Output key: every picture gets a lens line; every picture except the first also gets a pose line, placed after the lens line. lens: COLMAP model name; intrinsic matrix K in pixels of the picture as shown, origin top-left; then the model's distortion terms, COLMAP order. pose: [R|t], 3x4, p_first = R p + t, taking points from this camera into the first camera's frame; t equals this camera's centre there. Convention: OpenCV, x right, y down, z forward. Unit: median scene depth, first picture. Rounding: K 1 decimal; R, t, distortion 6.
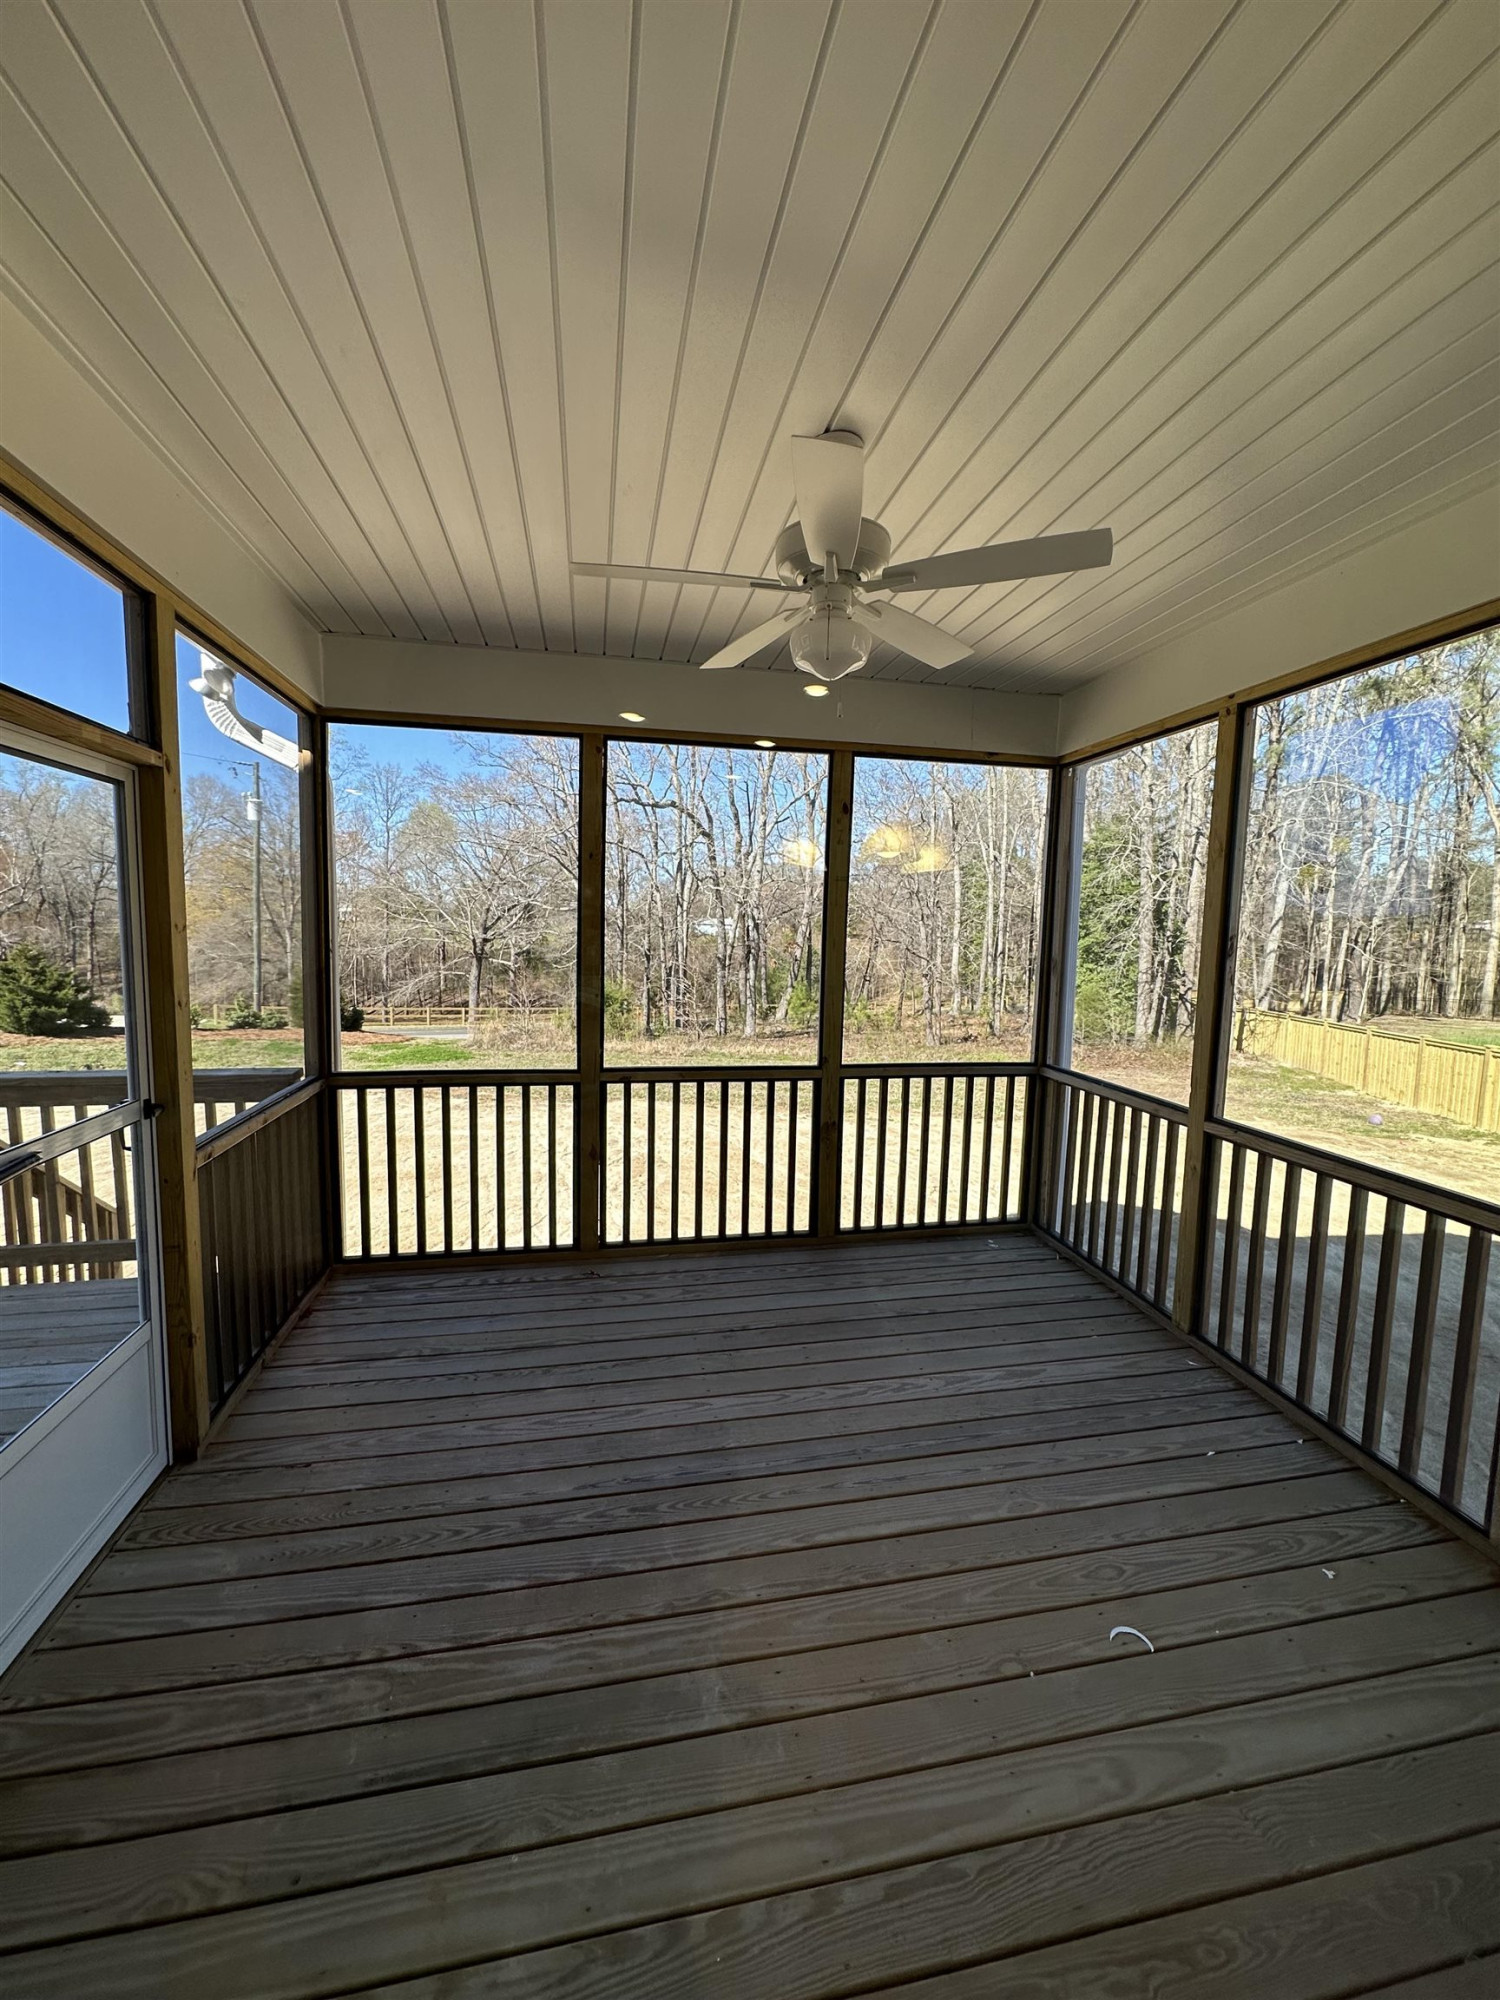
lens RADIAL K [[798.3, 0, 749.6], [0, 798.3, 1000.8], [0, 0, 1]] dist [-0.003739, 0.000312]
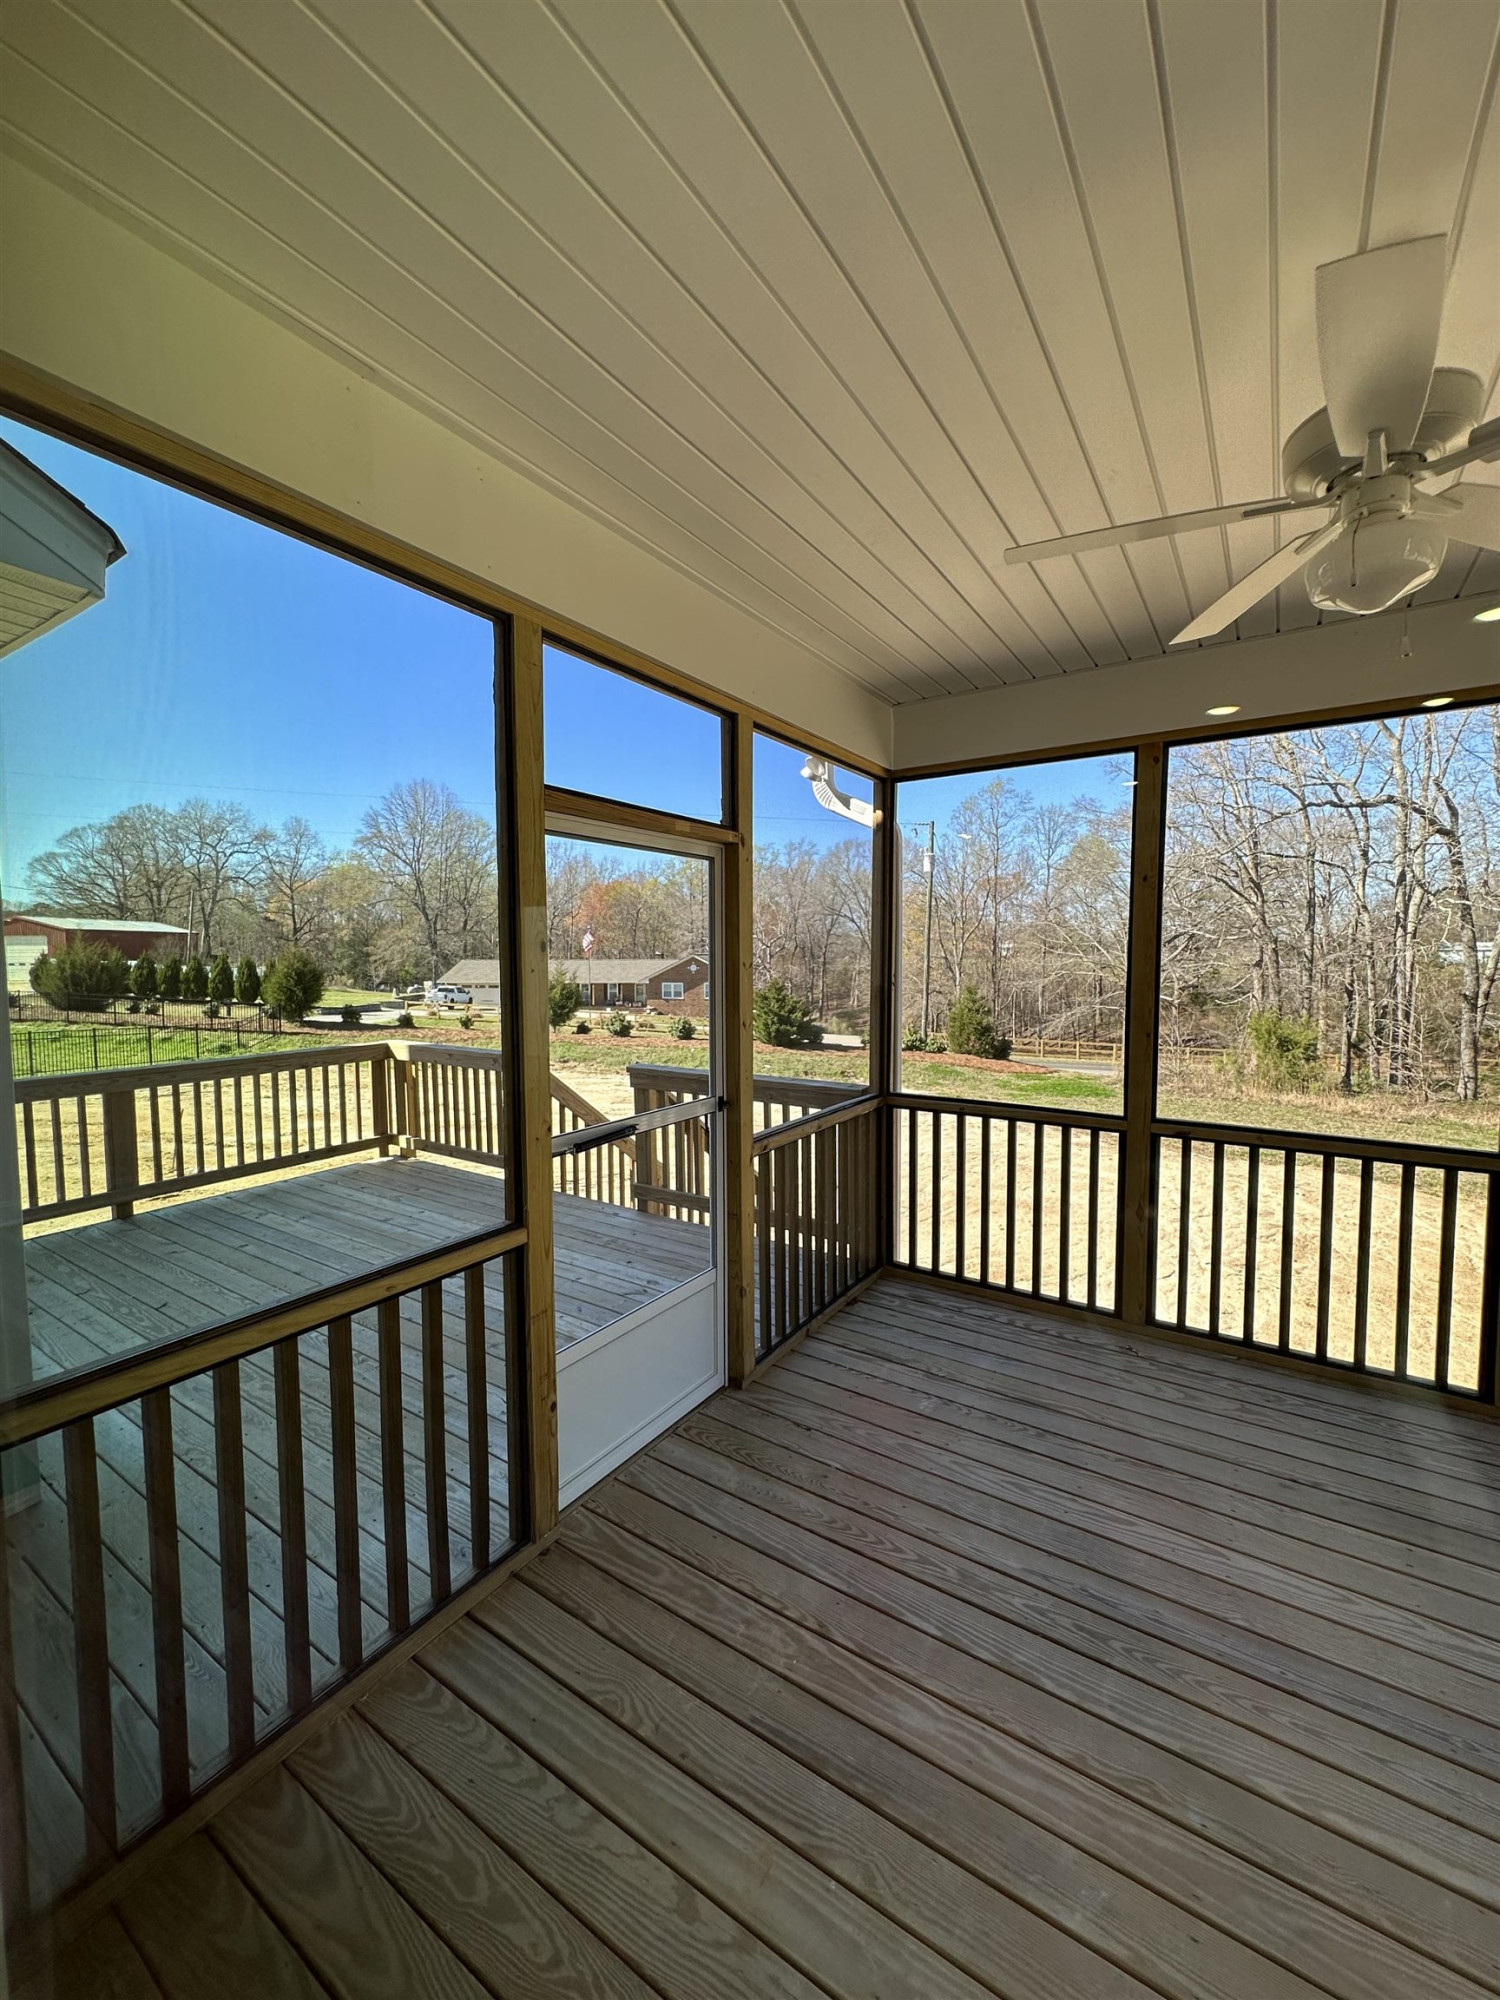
lens RADIAL K [[798.3, 0, 749.3], [0, 798.3, 999.7], [0, 0, 1]] dist [-0.003739, 0.000312]
pose [[0.705711, 0.016532, -0.708306, 0.130563], [-0.047464, 0.998585, -0.023983, -0.003598], [0.706908, 0.050544, 0.705498, 0.064867]]
